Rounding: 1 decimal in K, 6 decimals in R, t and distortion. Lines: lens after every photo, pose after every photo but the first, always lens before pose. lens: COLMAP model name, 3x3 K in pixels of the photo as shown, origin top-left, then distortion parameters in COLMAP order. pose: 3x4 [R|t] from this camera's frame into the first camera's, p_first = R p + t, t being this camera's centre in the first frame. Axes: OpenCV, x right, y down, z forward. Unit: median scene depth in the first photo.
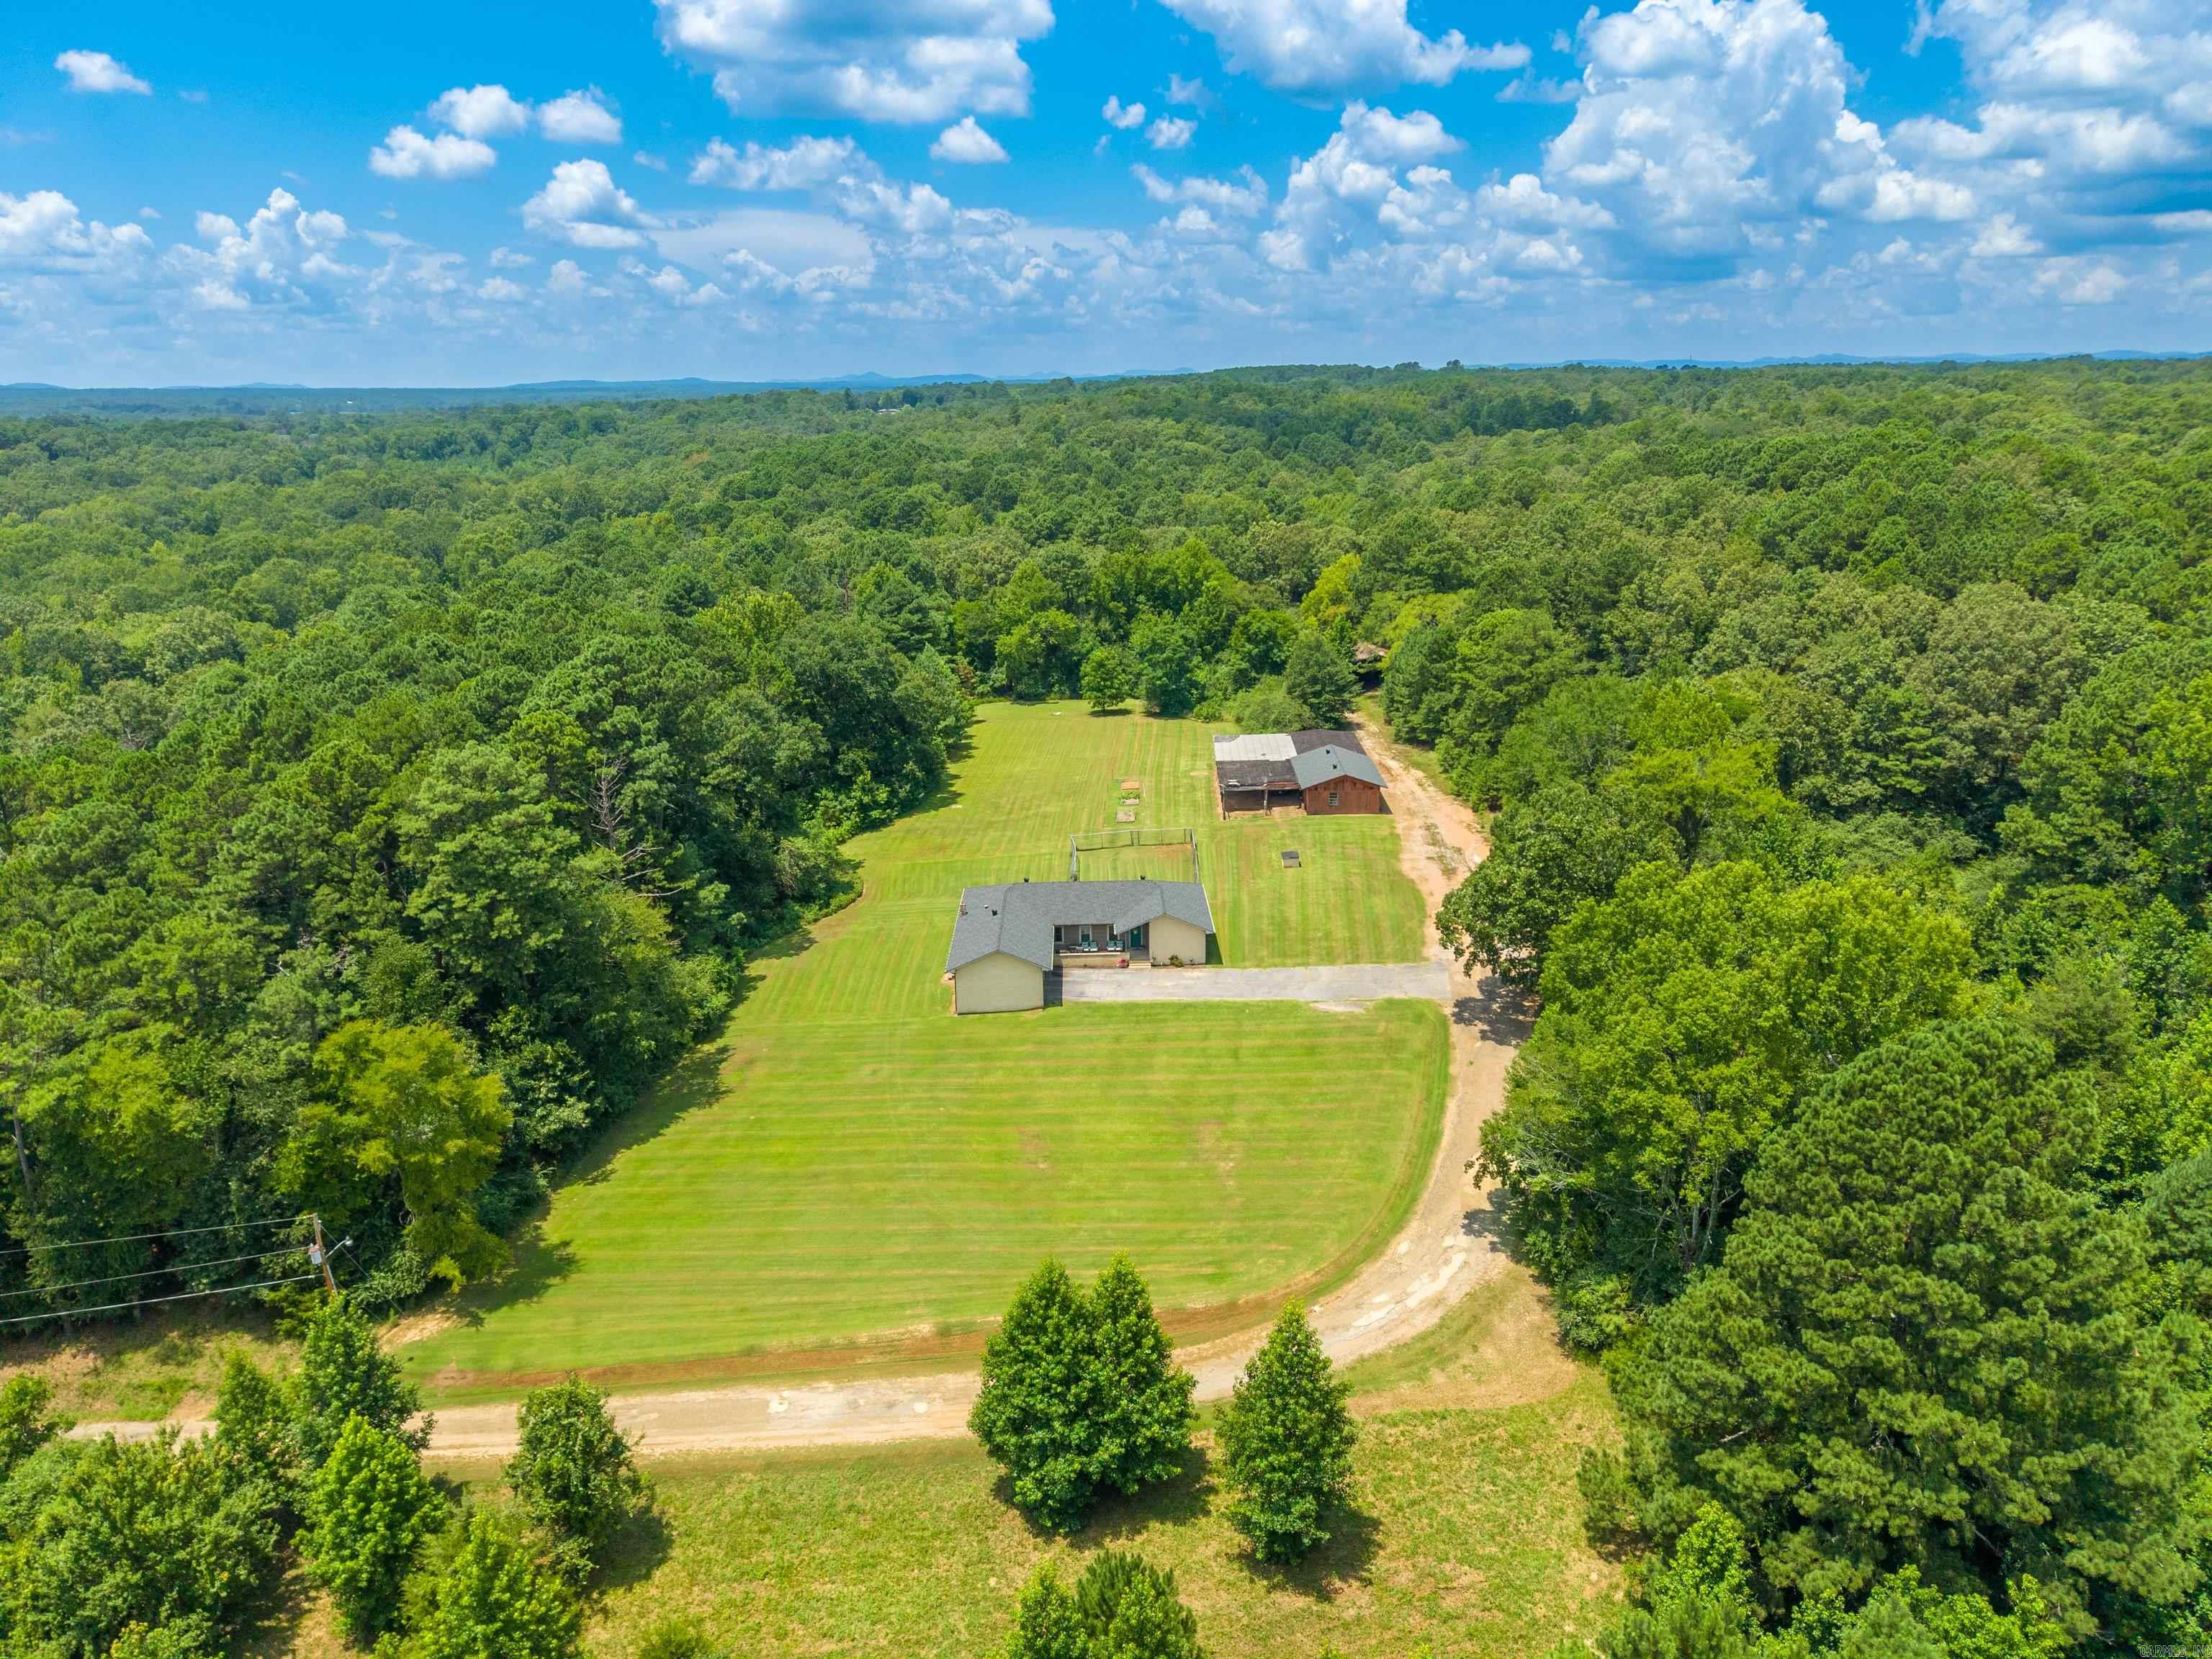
lens RADIAL K [[1511.8, 0, 1106.0], [0, 1511.8, 829.5], [0, 0, 1]] dist [0.076198, -0.099943]
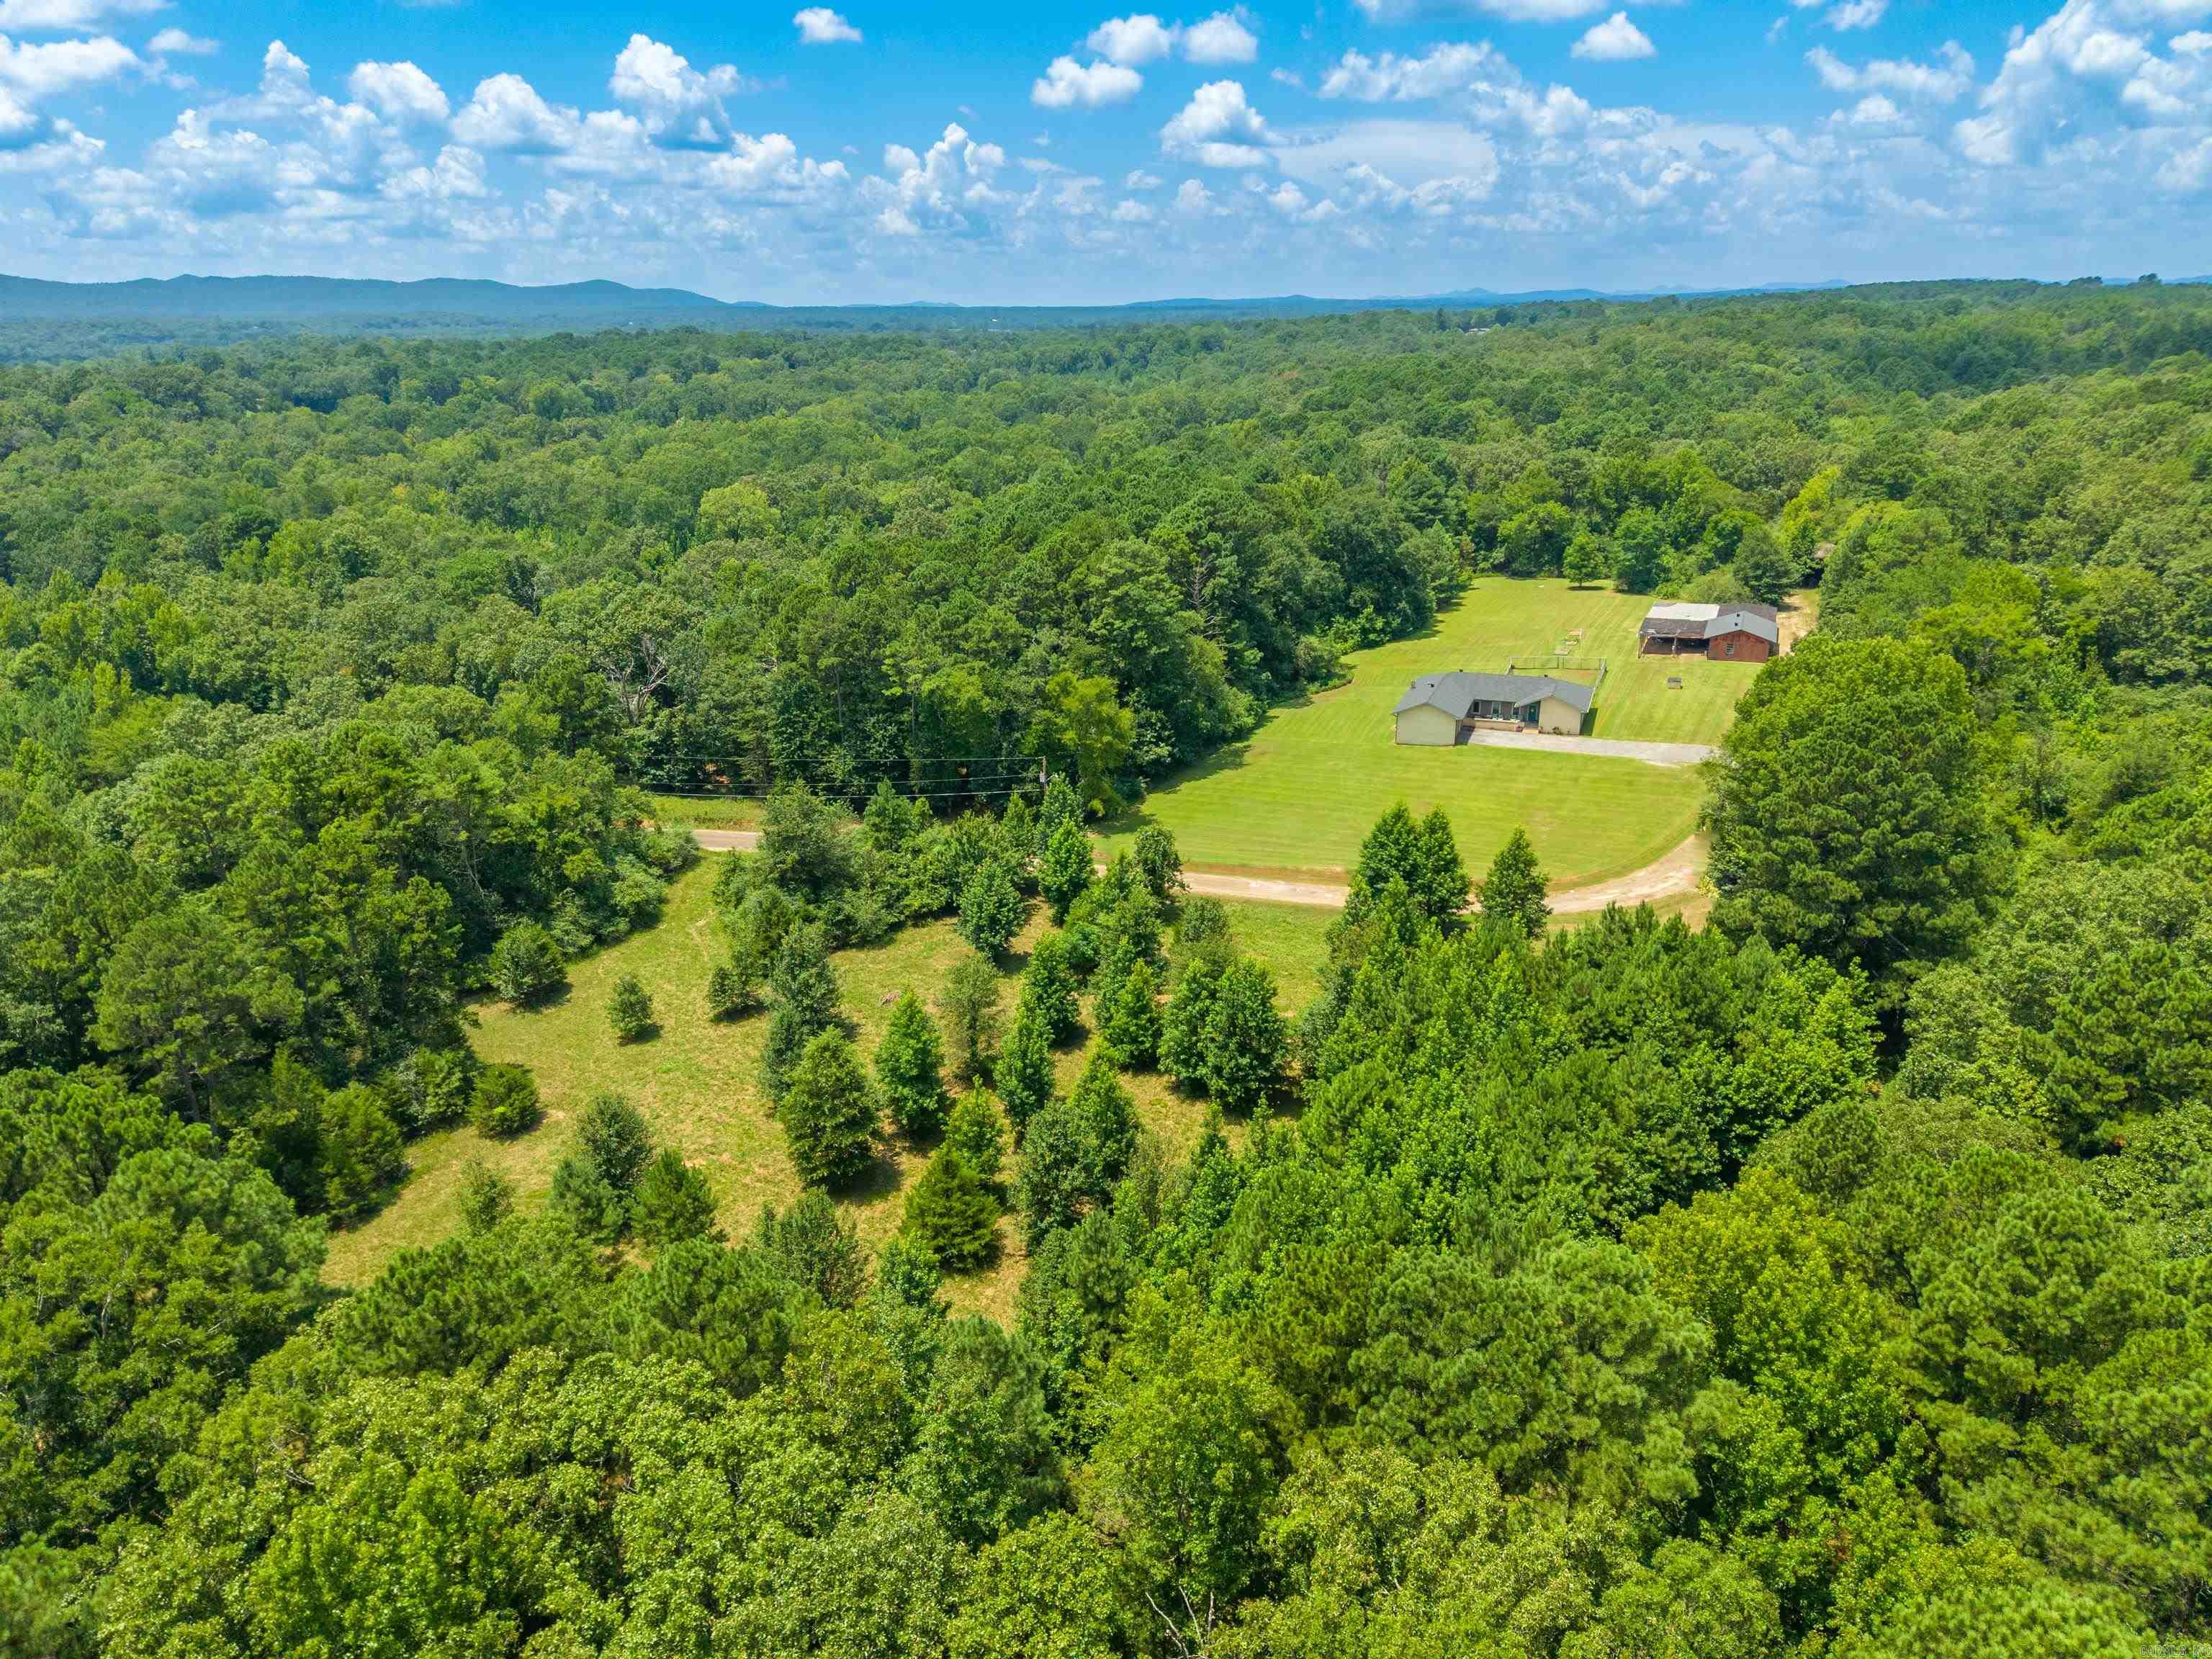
lens RADIAL K [[1537.2, 0, 1056.1], [0, 1537.2, 822.4], [0, 0, 1]] dist [0.033140, -0.031643]
pose [[0.920315, 0.124348, -0.370888, 0.089700], [-0.108340, 0.992066, 0.063777, 0.072718], [0.375876, -0.018513, 0.926485, -0.301299]]
